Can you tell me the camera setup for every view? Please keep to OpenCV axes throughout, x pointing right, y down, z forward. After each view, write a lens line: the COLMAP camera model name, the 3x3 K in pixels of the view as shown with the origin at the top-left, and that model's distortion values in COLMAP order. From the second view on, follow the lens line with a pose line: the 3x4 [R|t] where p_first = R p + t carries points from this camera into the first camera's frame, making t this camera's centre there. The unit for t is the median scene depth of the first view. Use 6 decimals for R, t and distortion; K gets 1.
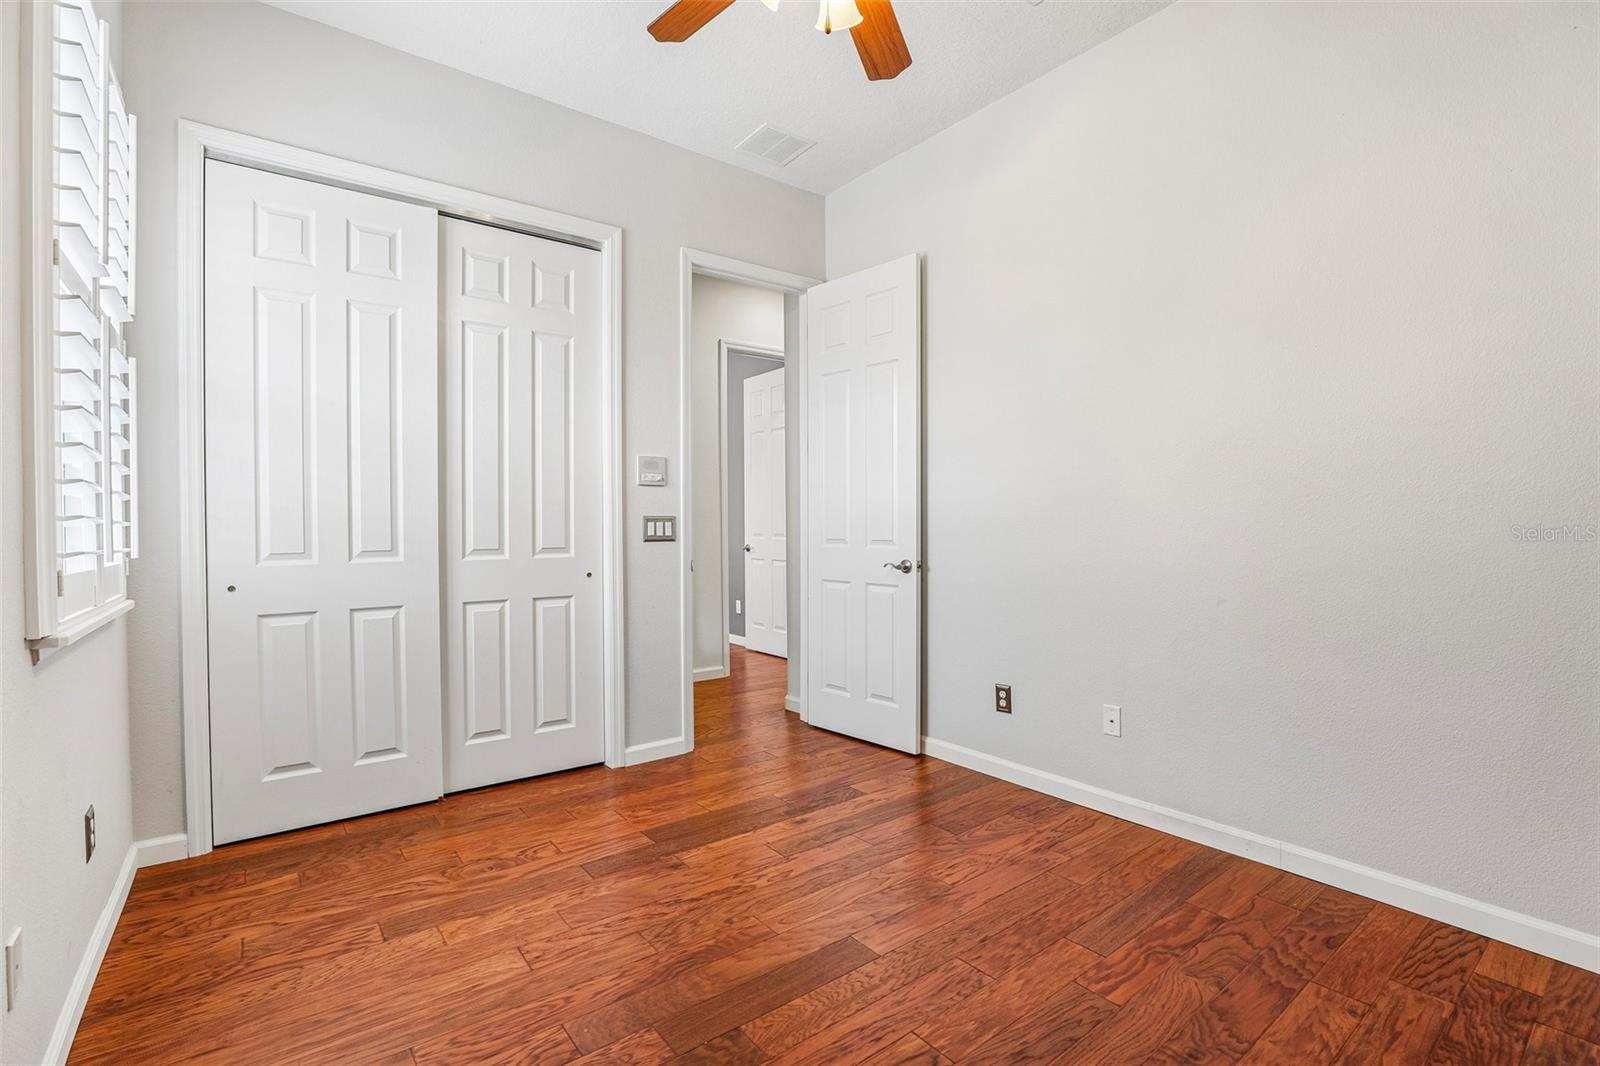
lens RADIAL K [[727.7, 0, 801.0], [0, 727.7, 528.8], [0, 0, 1]] dist [-0.044452, 0.013220]
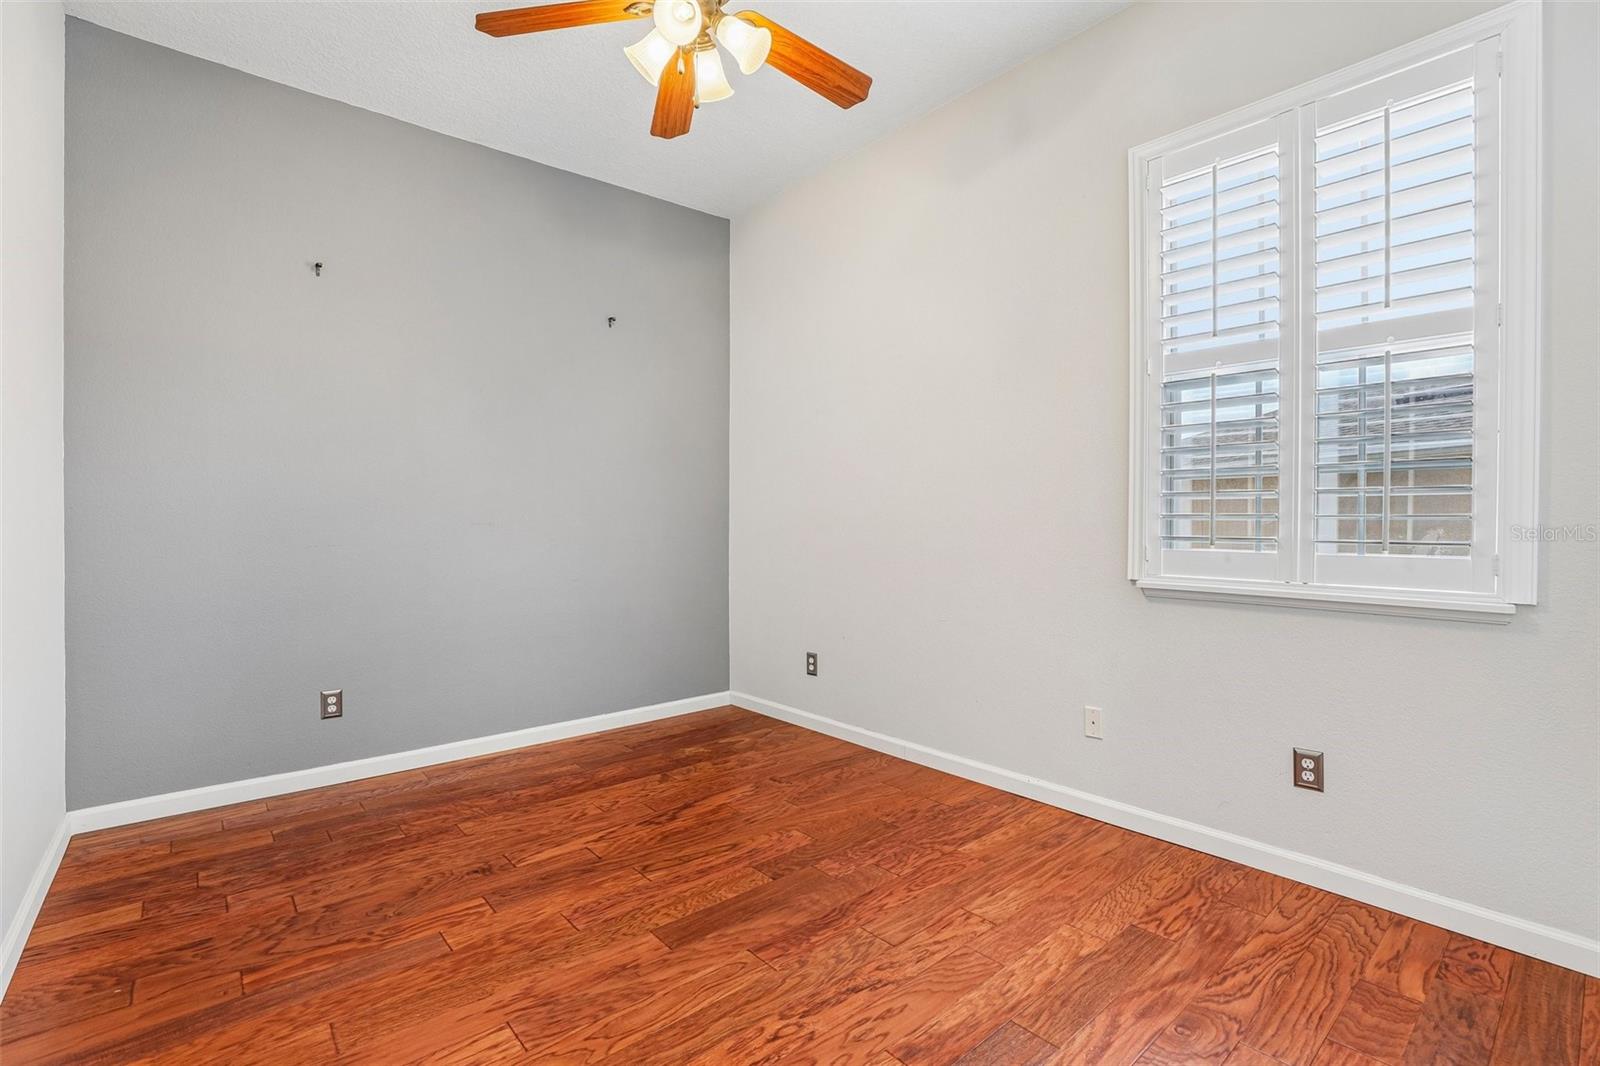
lens RADIAL K [[727.7, 0, 801.0], [0, 727.7, 528.8], [0, 0, 1]] dist [-0.044452, 0.013220]
pose [[-0.998525, 0.009062, -0.053534, -0.056986], [0.008451, 0.999897, 0.011625, -0.007711], [0.053633, 0.011155, -0.998498, 1.939767]]
